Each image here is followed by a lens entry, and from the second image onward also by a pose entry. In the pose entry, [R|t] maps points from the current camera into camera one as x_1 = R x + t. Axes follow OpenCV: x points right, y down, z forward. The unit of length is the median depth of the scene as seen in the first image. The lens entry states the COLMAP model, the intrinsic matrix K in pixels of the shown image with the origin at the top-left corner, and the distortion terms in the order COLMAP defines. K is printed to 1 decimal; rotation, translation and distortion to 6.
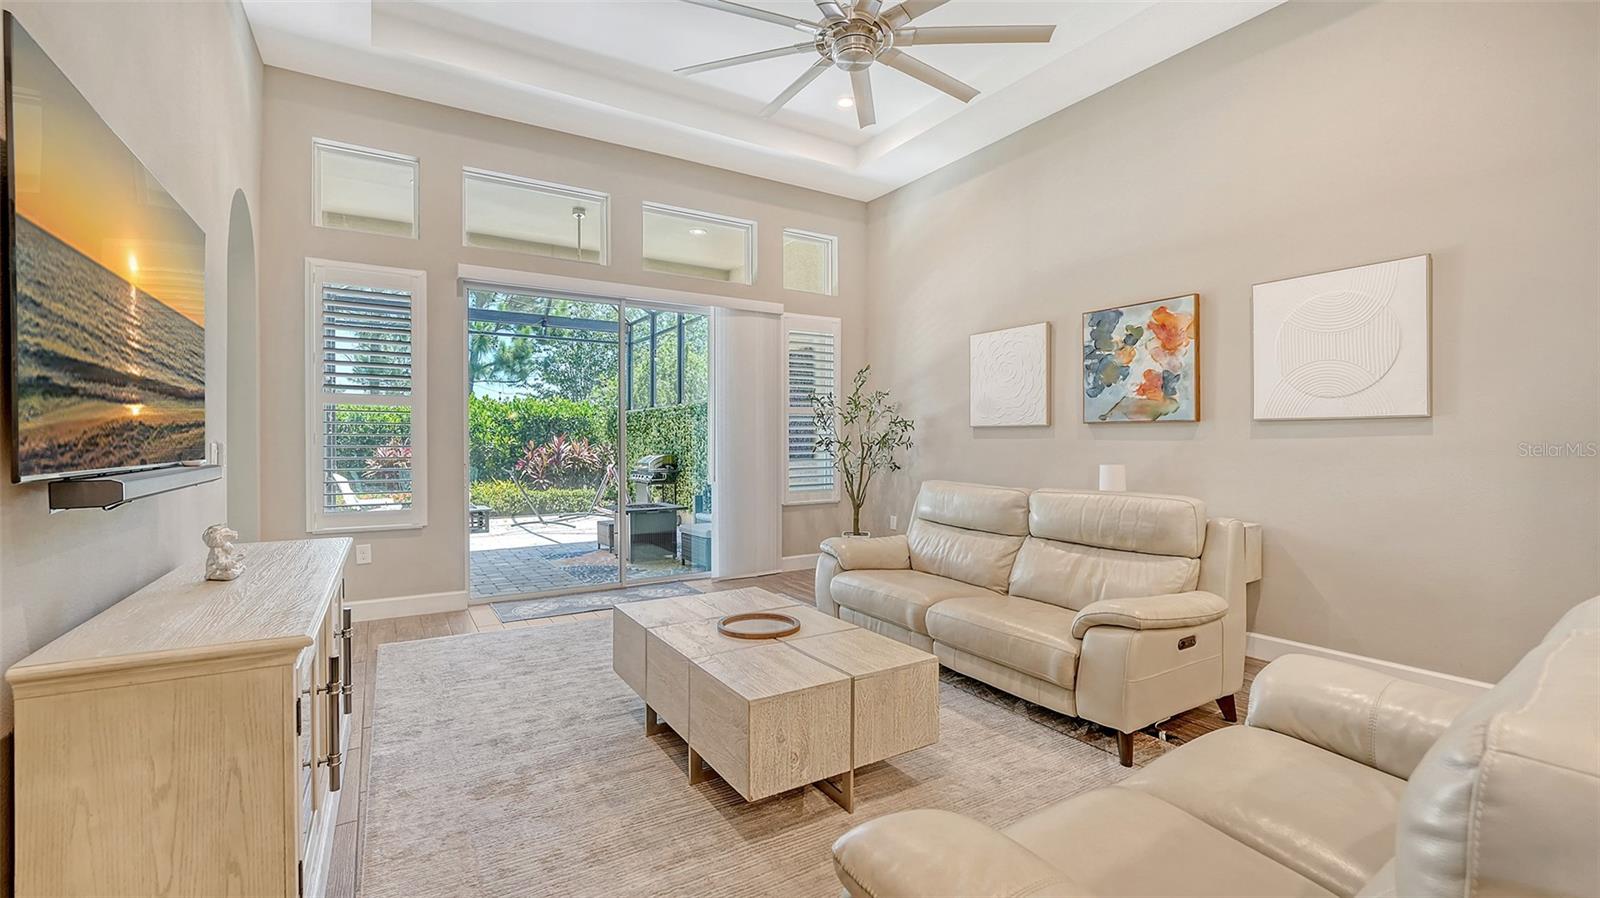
lens RADIAL K [[688.8, 0, 798.4], [0, 688.8, 446.8], [0, 0, 1]] dist [-0.004372, -0.000360]
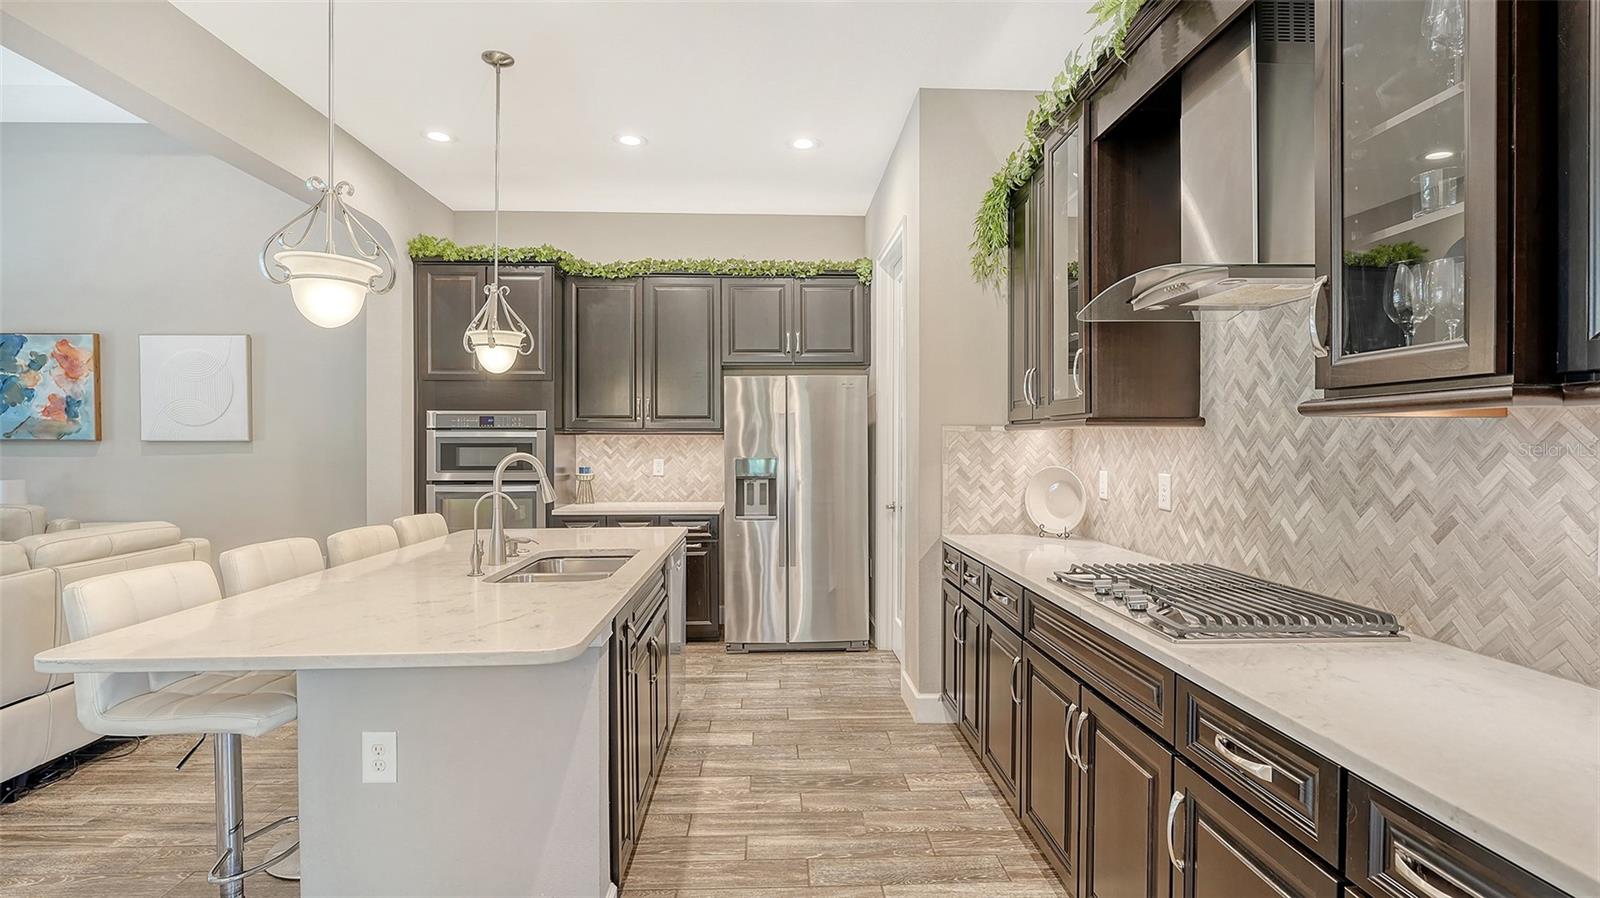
lens RADIAL K [[766.5, 0, 792.0], [0, 766.5, 451.1], [0, 0, 1]] dist [-0.005742, -0.001083]
pose [[0.507795, -0.006786, 0.861451, 0.051347], [0.007150, 0.999968, 0.003662, -0.014968], [-0.861449, 0.004300, 0.507827, -0.672518]]
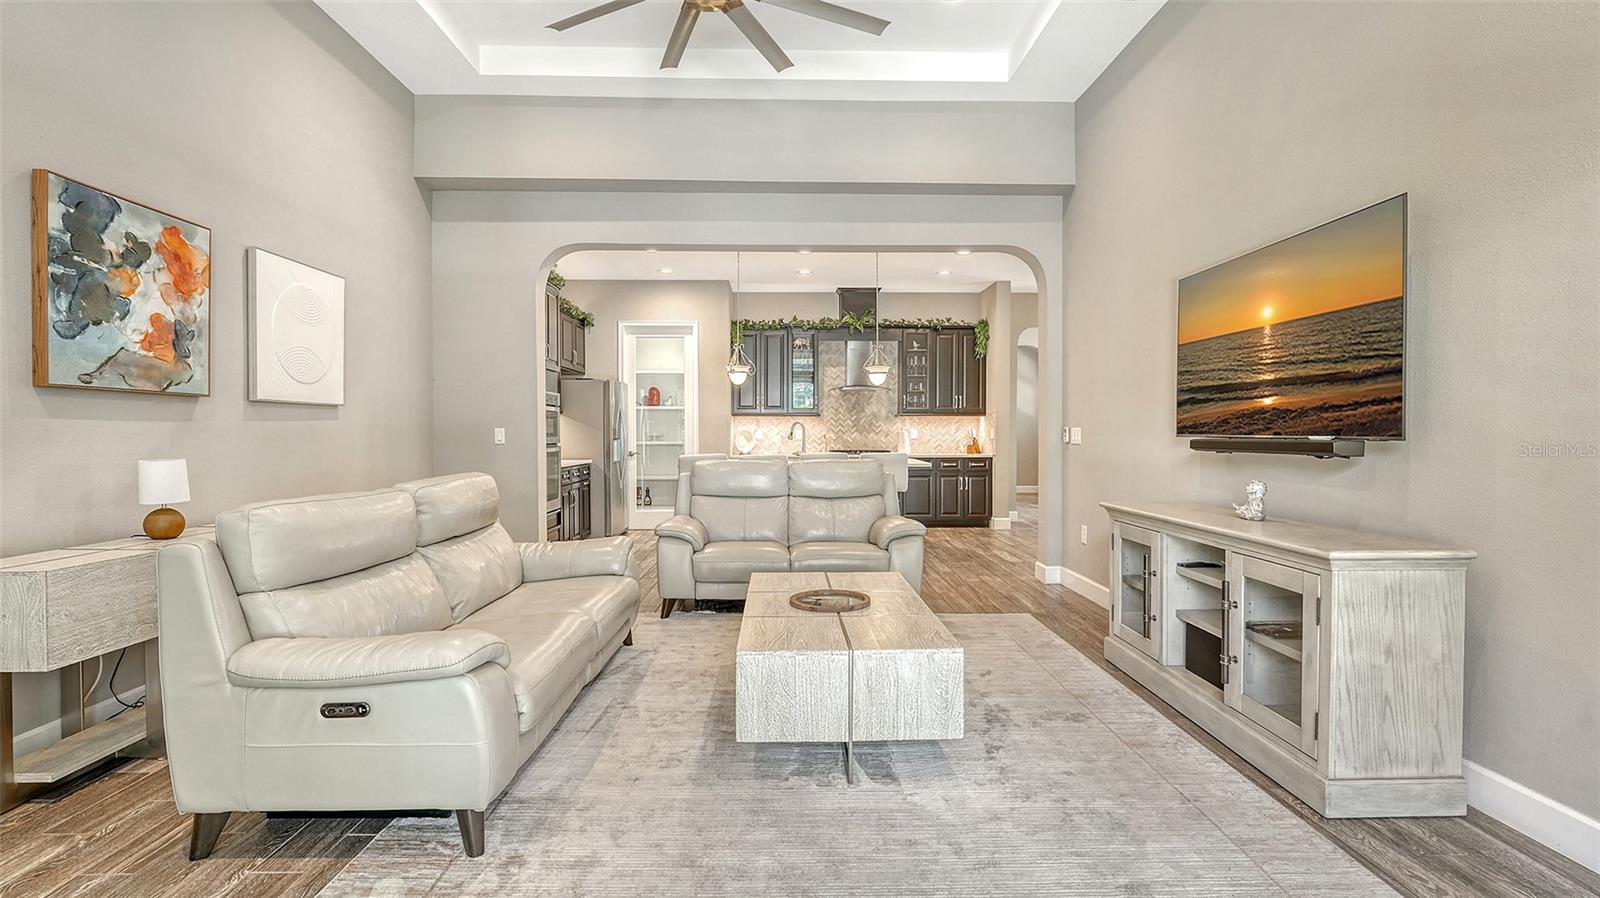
lens RADIAL K [[713.6, 0, 800.5], [0, 713.6, 441.3], [0, 0, 1]] dist [-0.000171, -0.000164]
pose [[-0.859051, -0.004698, 0.511868, -0.372601], [0.006666, 0.999770, 0.020365, 0.000311], [-0.511846, 0.020907, -0.858823, 1.283487]]
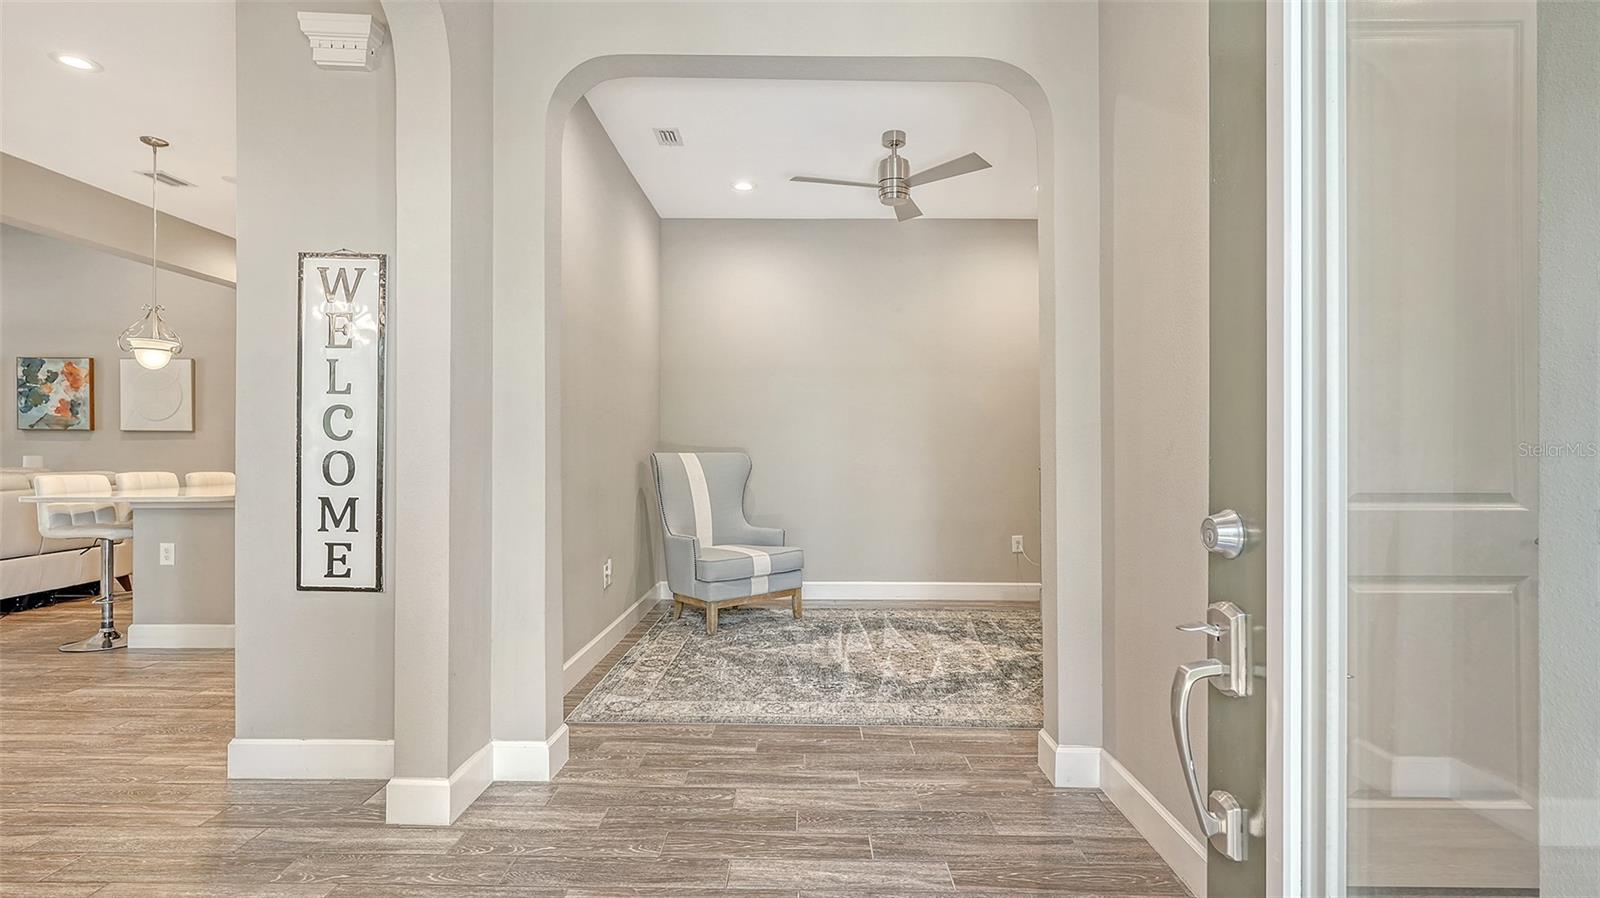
lens RADIAL K [[766.5, 0, 804.3], [0, 766.5, 452.0], [0, 0, 1]] dist [-0.005742, -0.001083]
pose [[0.525146, 0.002296, 0.851009, -0.115261], [0.001163, 0.999993, -0.003416, 0.025774], [-0.851011, 0.002783, 0.525140, -1.502746]]
